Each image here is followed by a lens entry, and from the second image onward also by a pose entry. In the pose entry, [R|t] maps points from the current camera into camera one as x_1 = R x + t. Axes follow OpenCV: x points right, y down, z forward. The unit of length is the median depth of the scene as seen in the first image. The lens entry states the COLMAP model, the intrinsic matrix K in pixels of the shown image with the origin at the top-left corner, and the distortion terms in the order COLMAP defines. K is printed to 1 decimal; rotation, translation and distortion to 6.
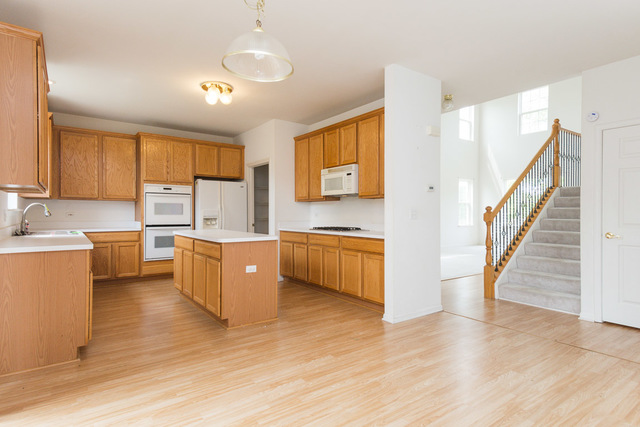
lens RADIAL K [[346.4, 0, 315.0], [0, 346.4, 211.5], [0, 0, 1]] dist [0.039009, 0.001670]
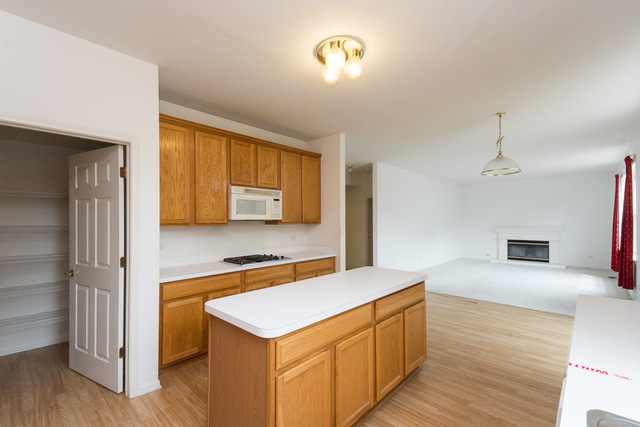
lens RADIAL K [[285.2, 0, 315.7], [0, 285.2, 218.4], [0, 0, 1]] dist [0.016352, -0.002716]
pose [[-0.197520, 0.005233, 0.980285, -0.601591], [-0.001600, 0.999983, -0.005661, -0.043321], [-0.980298, -0.002686, -0.197508, 0.891673]]
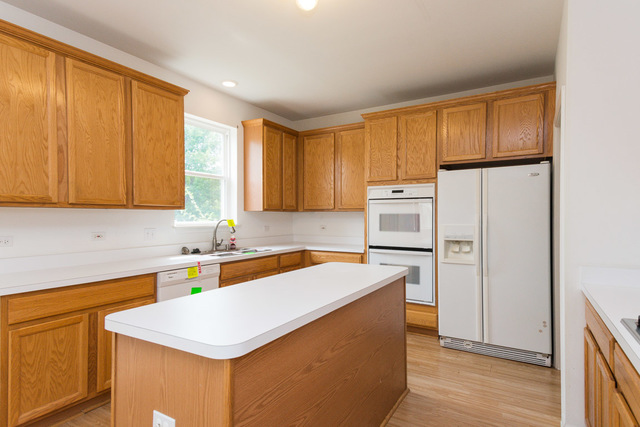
lens RADIAL K [[346.4, 0, 315.3], [0, 346.4, 221.9], [0, 0, 1]] dist [0.039009, 0.001670]
pose [[0.399174, 0.010798, -0.916812, 0.113136], [0.002910, 0.999911, 0.013044, -0.018800], [0.916871, -0.007875, 0.399107, 0.647031]]
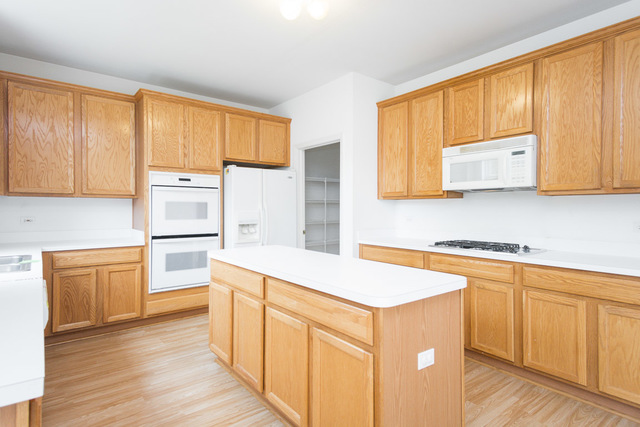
lens RADIAL K [[346.4, 0, 314.9], [0, 346.4, 207.6], [0, 0, 1]] dist [0.039009, 0.001670]
pose [[0.999247, 0.000653, 0.038794, -0.220517], [-0.000759, 0.999996, 0.002719, -0.015858], [-0.038792, -0.002746, 0.999244, 0.367484]]
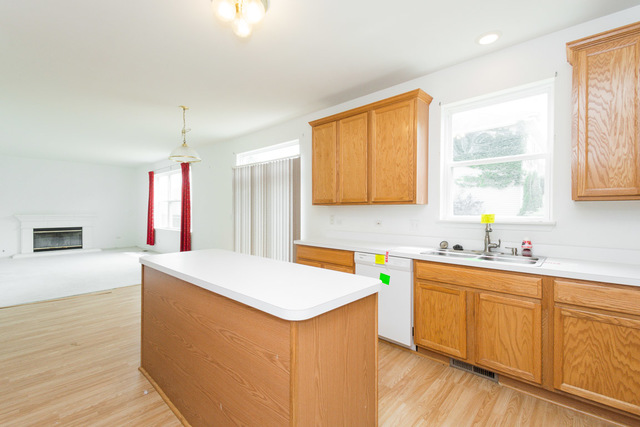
lens RADIAL K [[285.2, 0, 321.1], [0, 285.2, 212.3], [0, 0, 1]] dist [0.016352, -0.002716]
pose [[-0.978365, -0.002389, -0.206873, -0.242783], [-0.003191, 0.999989, 0.003543, -0.018335], [0.206862, 0.004126, -0.978361, 1.142065]]
